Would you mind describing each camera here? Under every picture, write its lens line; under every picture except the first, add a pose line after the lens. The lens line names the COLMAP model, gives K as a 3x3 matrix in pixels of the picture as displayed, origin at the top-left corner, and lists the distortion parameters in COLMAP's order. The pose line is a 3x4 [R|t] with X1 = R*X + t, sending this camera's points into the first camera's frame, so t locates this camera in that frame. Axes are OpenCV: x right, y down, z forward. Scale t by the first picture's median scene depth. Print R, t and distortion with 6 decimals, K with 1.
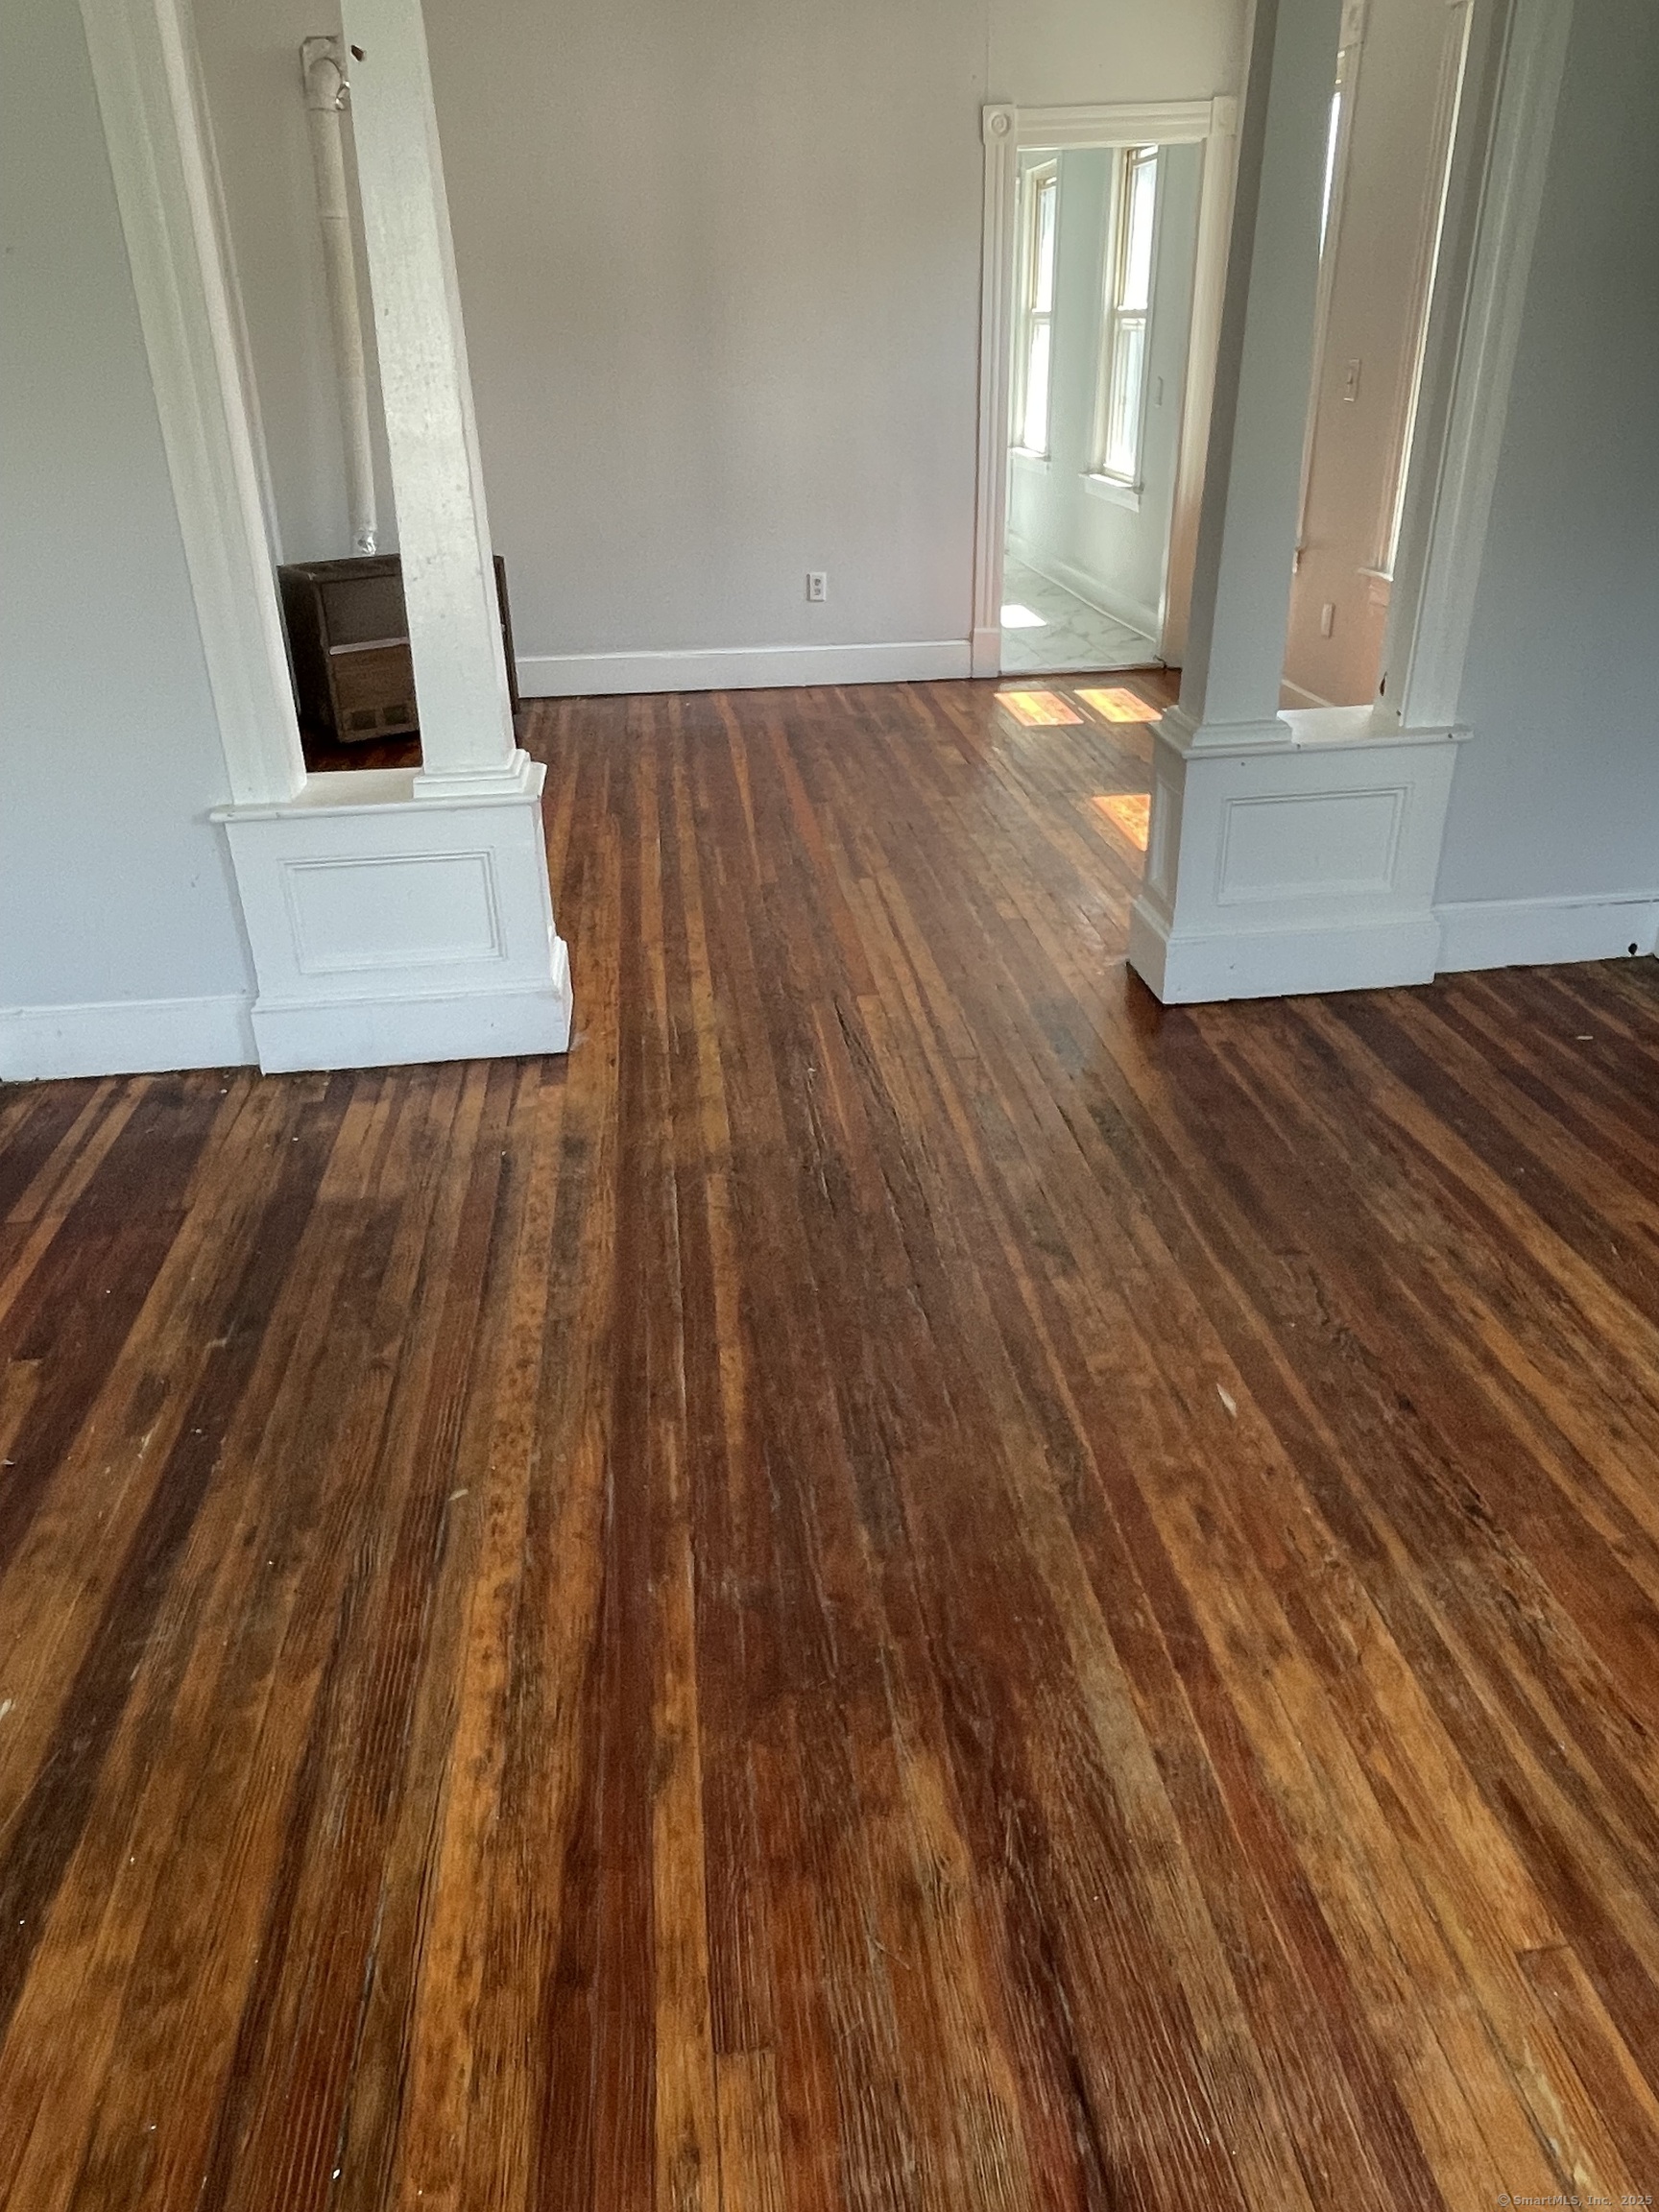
lens RADIAL K [[1552.9, 0, 825.5], [0, 1552.9, 1102.0], [0, 0, 1]] dist [0.004263, -0.004157]
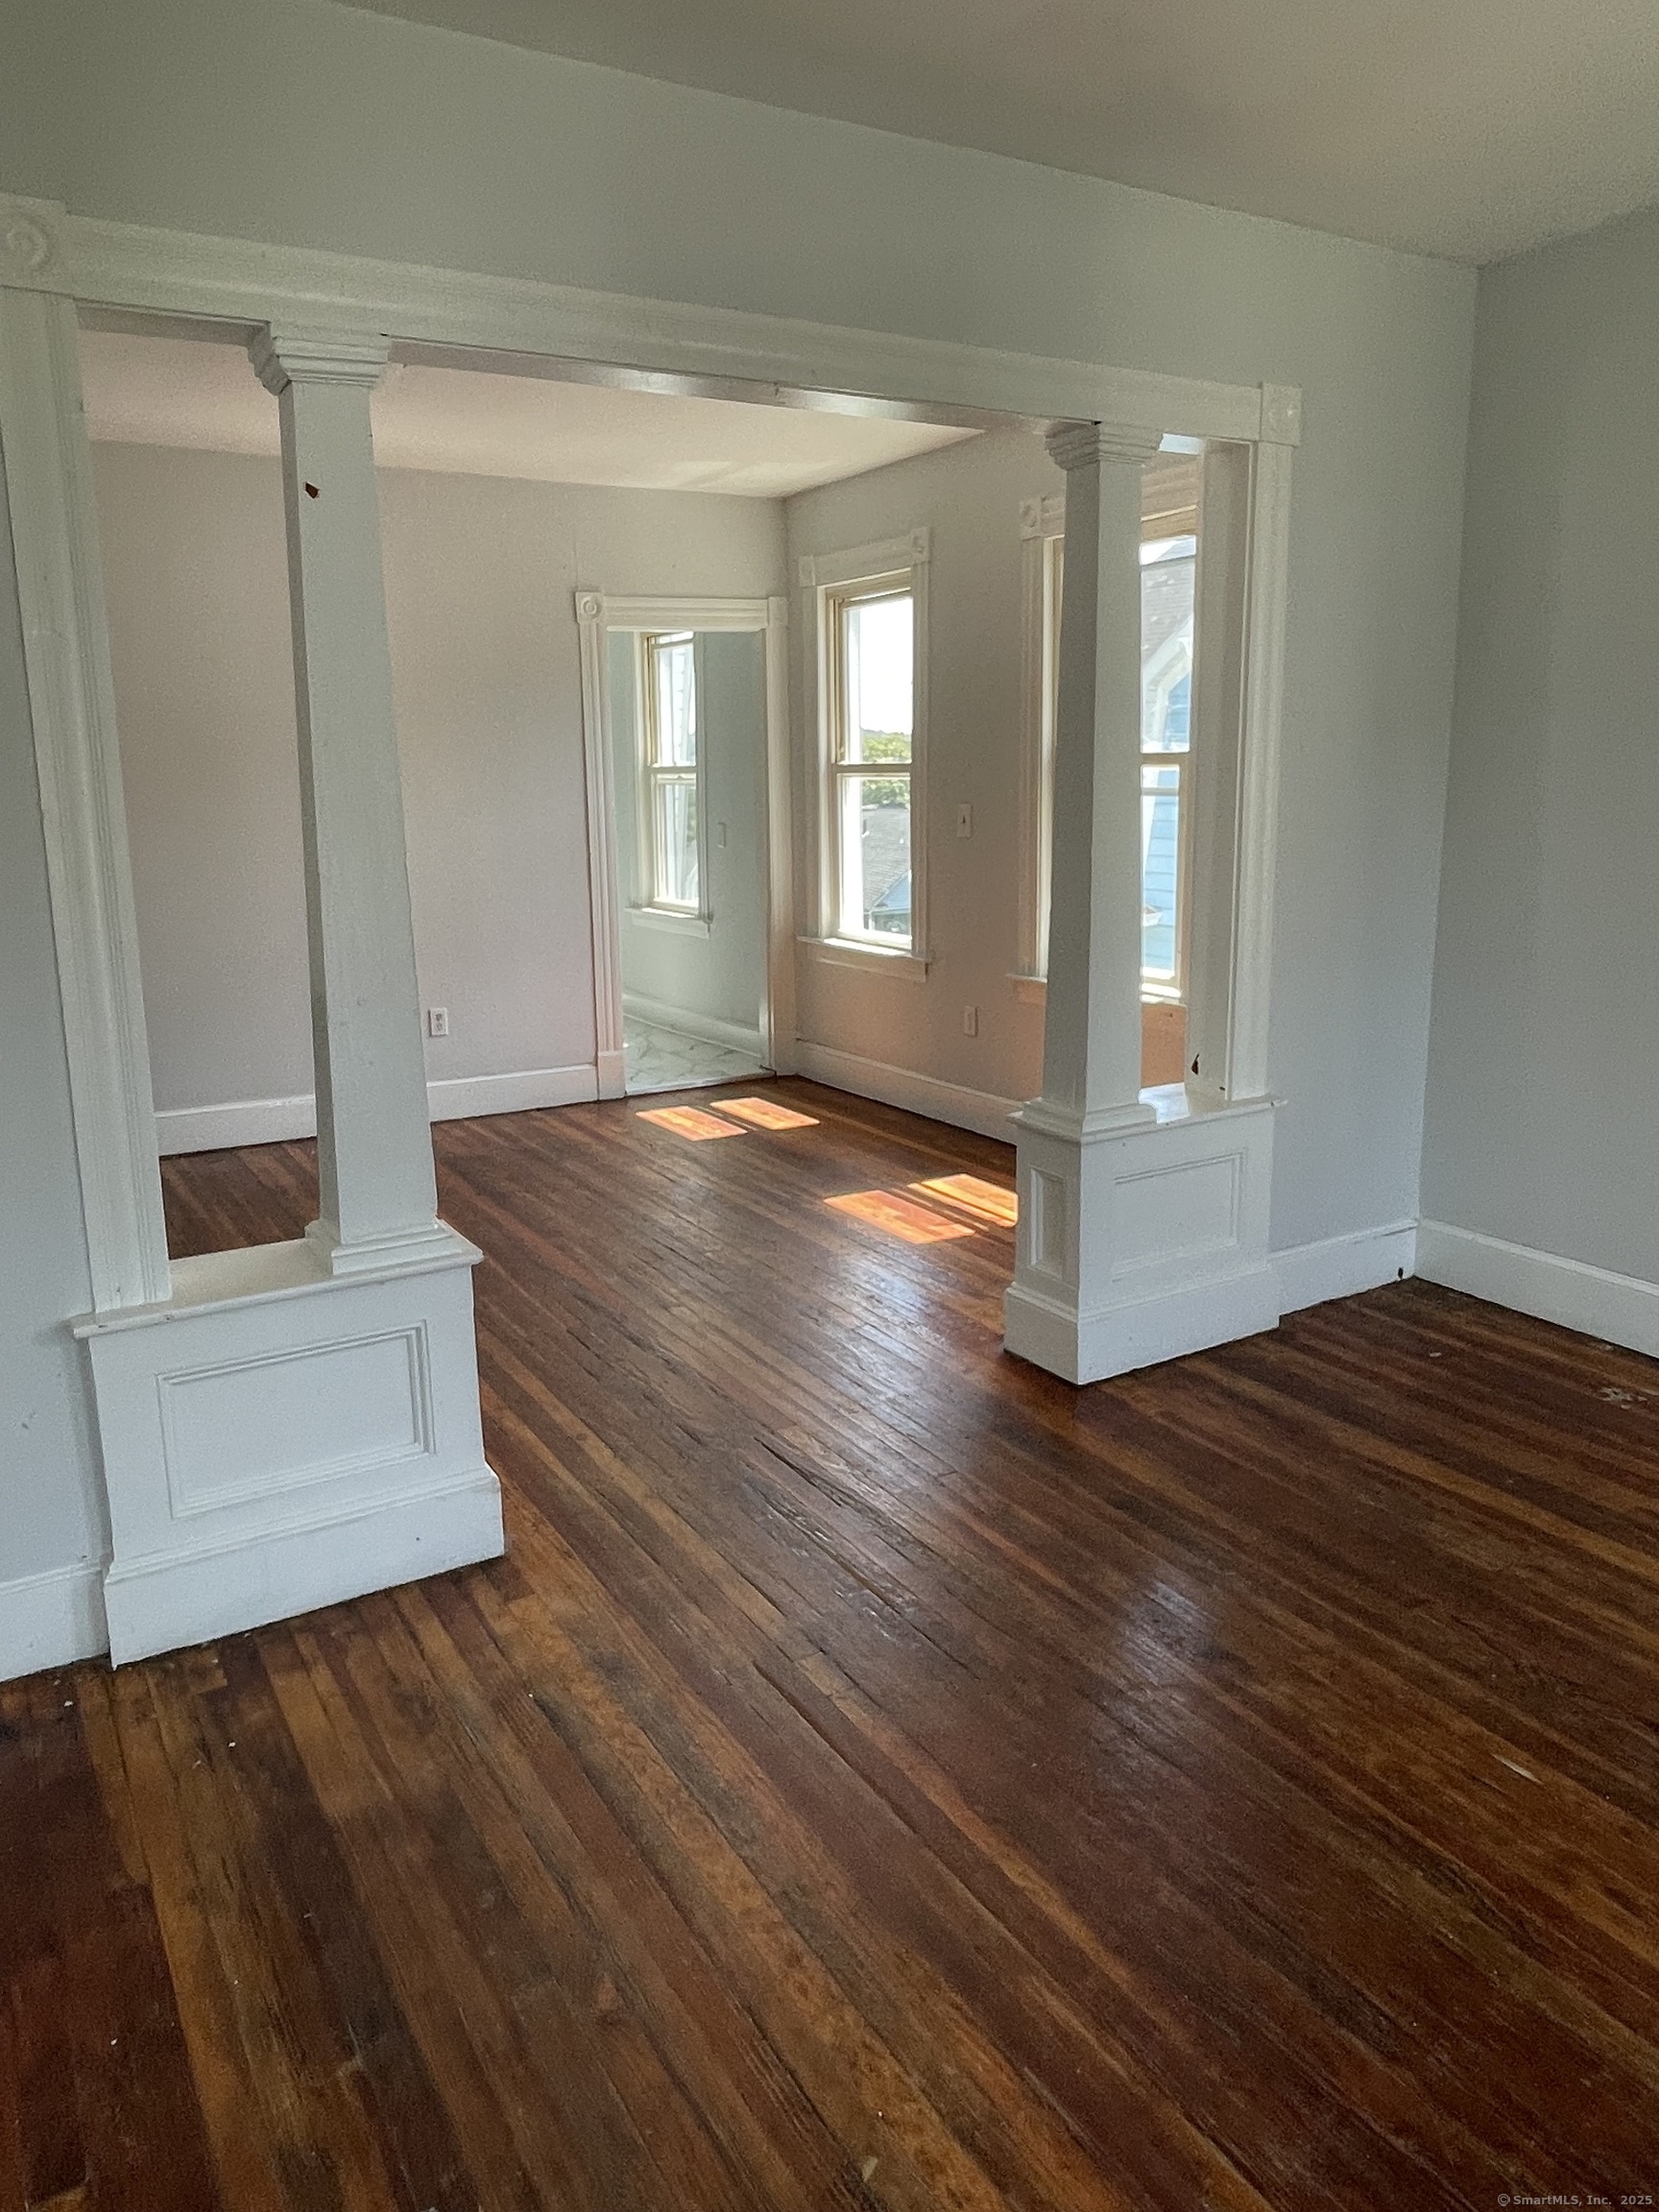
lens RADIAL K [[1552.9, 0, 869.3], [0, 1552.9, 1069.0], [0, 0, 1]] dist [0.004263, -0.004157]
pose [[0.903842, -0.071765, 0.421805, -0.335545], [0.187320, 0.952706, -0.239297, -0.046415], [-0.384683, 0.295299, 0.874539, 0.126535]]
